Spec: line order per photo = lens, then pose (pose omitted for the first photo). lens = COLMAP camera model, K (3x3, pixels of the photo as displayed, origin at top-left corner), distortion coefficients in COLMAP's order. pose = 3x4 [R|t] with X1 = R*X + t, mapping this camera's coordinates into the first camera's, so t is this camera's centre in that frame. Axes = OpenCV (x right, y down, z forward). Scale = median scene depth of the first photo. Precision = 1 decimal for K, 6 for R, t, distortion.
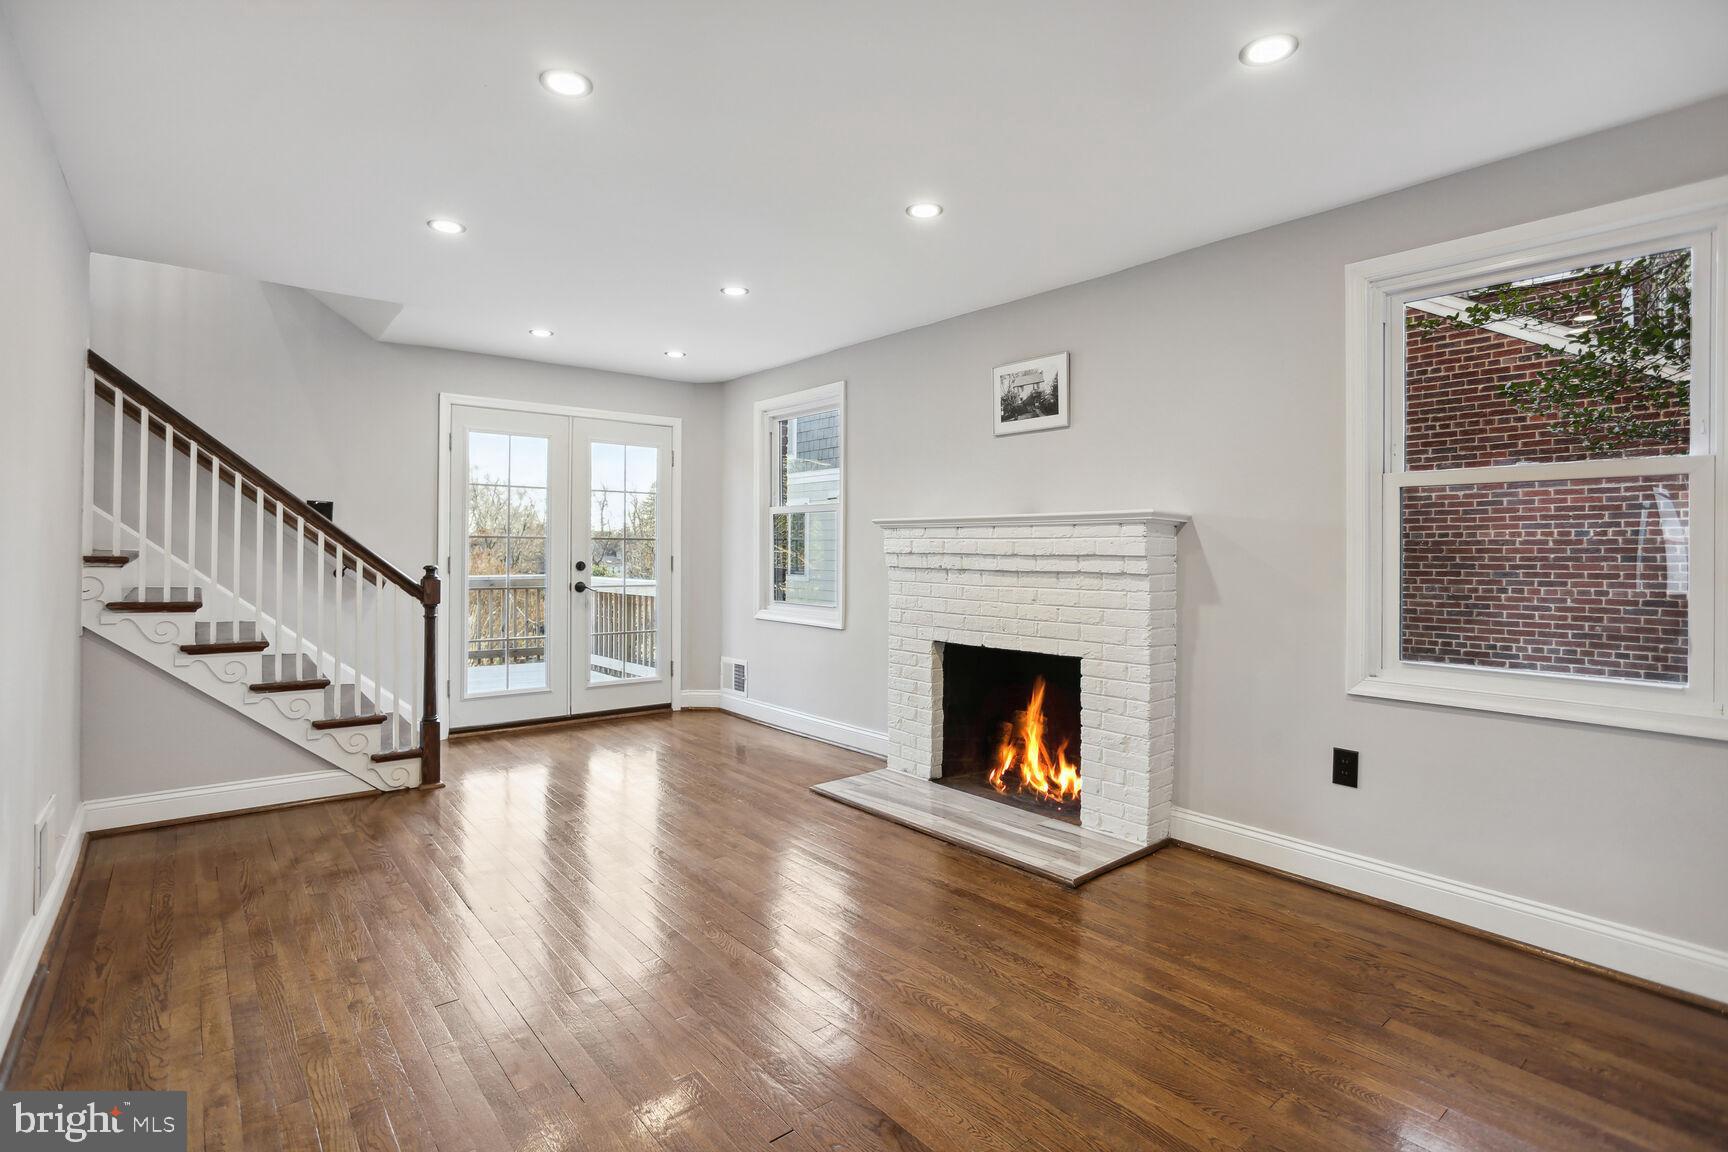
lens RADIAL K [[860.0, 0, 871.3], [0, 860.0, 552.2], [0, 0, 1]] dist [-0.003661, -0.000245]
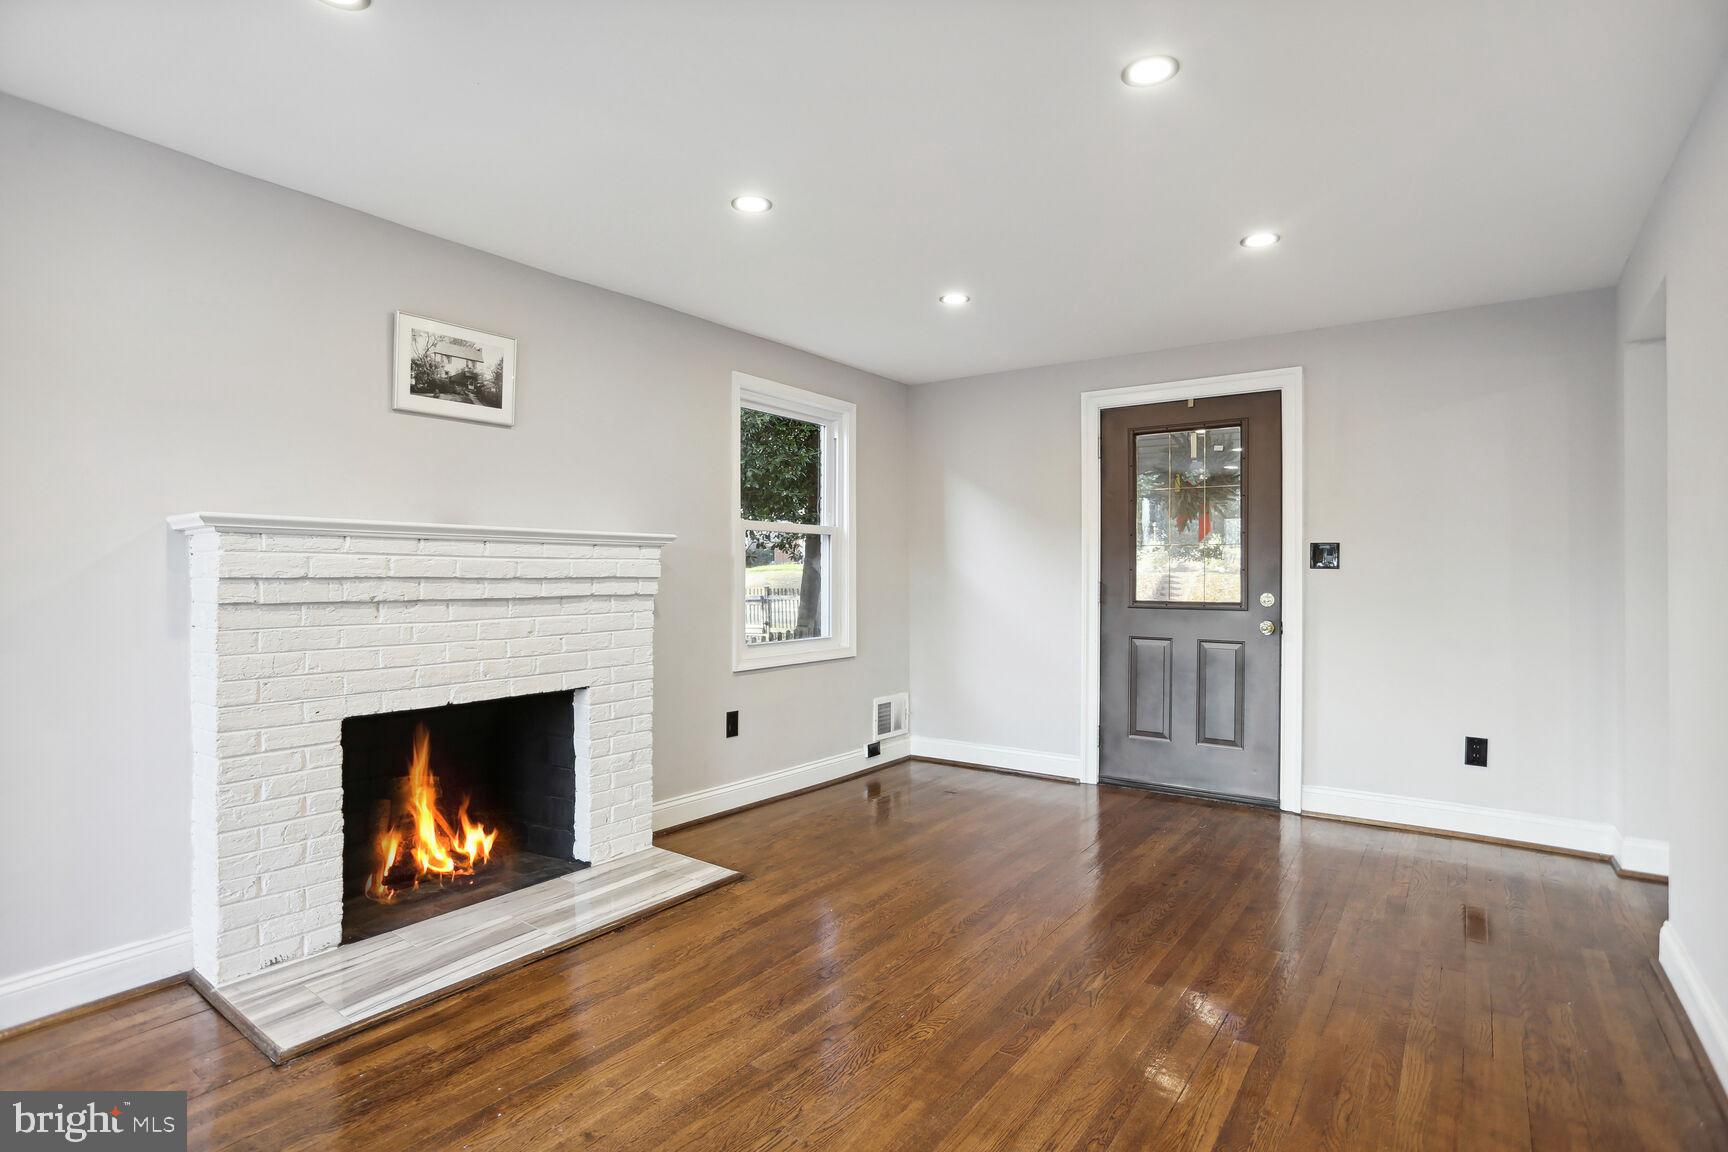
lens RADIAL K [[876.2, 0, 852.5], [0, 876.2, 573.7], [0, 0, 1]] dist [-0.000717, 0.000604]
pose [[-0.226942, -0.007242, 0.973881, -0.724386], [-0.001444, 0.999974, 0.007100, -0.007476], [-0.973907, 0.000205, -0.226946, 0.906563]]
